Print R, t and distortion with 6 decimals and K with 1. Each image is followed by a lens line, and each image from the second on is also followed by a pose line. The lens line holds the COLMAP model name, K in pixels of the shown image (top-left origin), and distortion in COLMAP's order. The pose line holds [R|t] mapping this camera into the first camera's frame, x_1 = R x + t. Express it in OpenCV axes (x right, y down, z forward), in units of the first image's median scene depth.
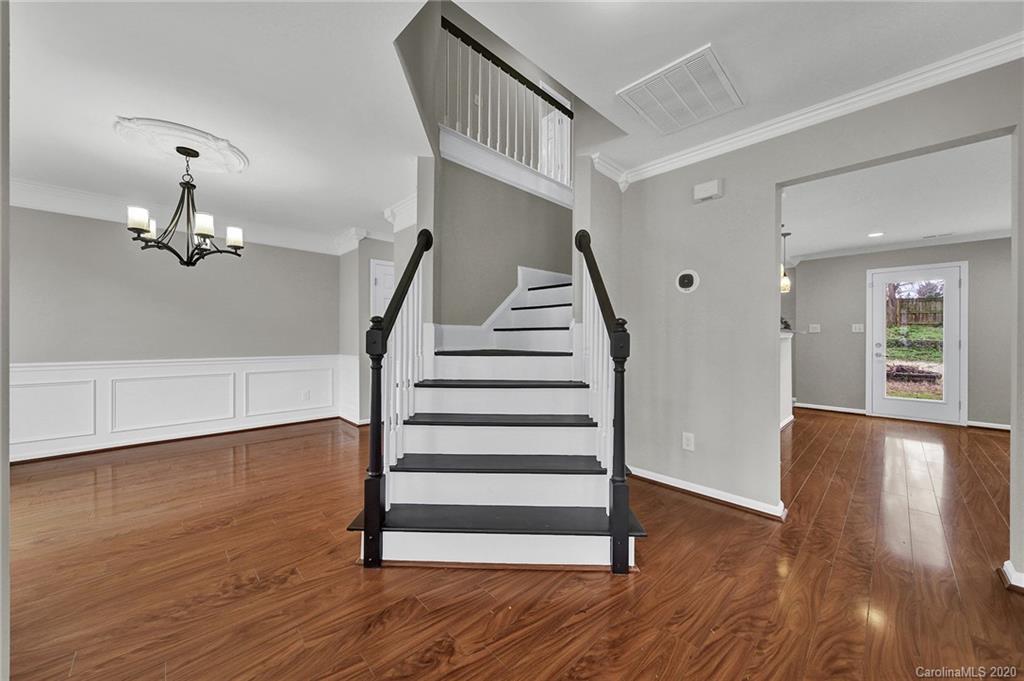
lens RADIAL K [[367.7, 0, 512.9], [0, 367.7, 335.3], [0, 0, 1]] dist [-0.006233, -0.000097]
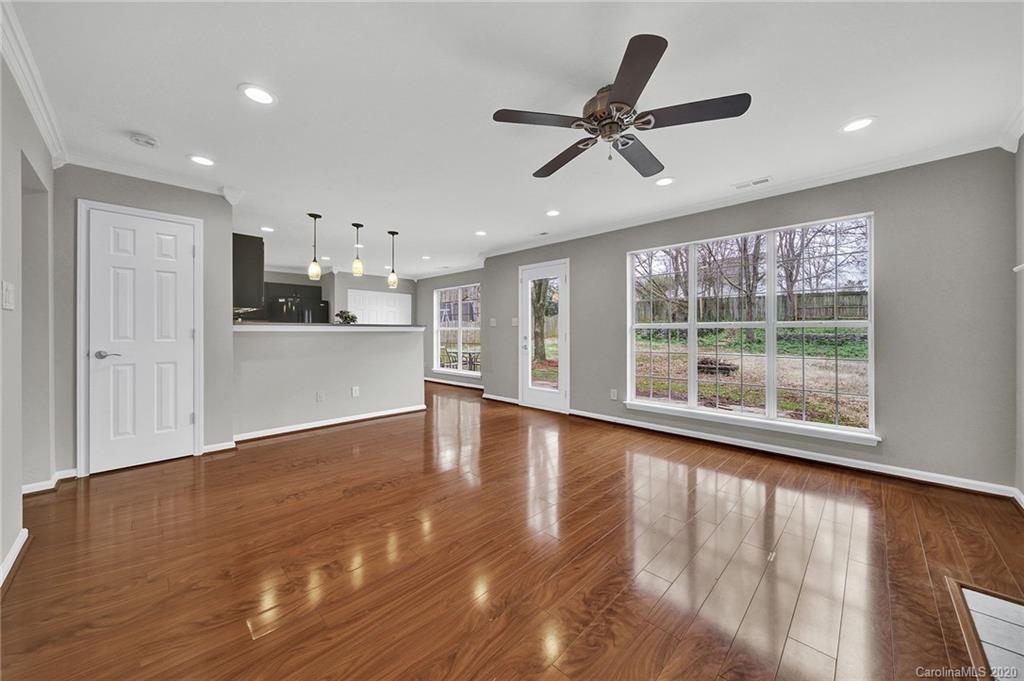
lens RADIAL K [[367.7, 0, 504.7], [0, 367.7, 332.8], [0, 0, 1]] dist [-0.006233, -0.000097]
pose [[0.999958, -0.007065, 0.005816, 0.925441], [0.007052, 0.999973, 0.002153, 0.009133], [-0.005831, -0.002112, 0.999981, -0.053005]]
